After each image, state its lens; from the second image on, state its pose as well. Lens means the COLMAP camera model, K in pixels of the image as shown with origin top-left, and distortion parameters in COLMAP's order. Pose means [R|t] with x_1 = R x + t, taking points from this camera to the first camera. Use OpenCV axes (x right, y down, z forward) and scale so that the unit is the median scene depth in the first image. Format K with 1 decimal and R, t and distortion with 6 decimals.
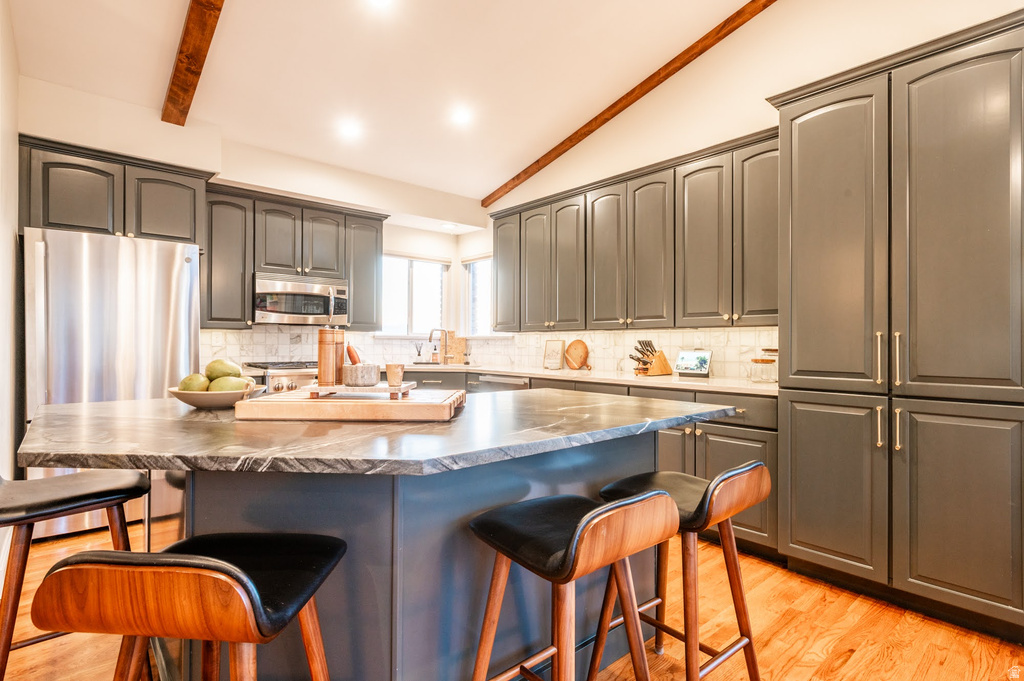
lens RADIAL K [[502.6, 0, 510.0], [0, 502.6, 339.8], [0, 0, 1]] dist [-0.000572, 0.000105]
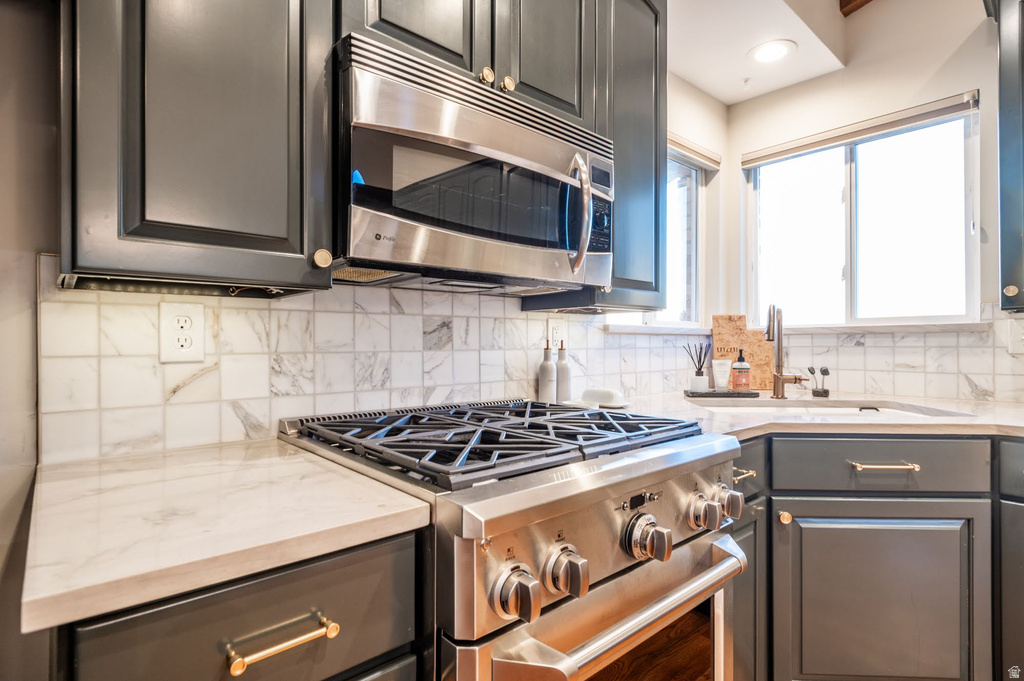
lens RADIAL K [[522.6, 0, 516.1], [0, 522.6, 338.8], [0, 0, 1]] dist [0.007983, 0.000363]
pose [[0.999977, -0.006704, -0.000788, -0.395810], [0.006703, 0.999977, -0.000810, 0.002293], [0.000793, 0.000805, 0.999999, 0.701712]]
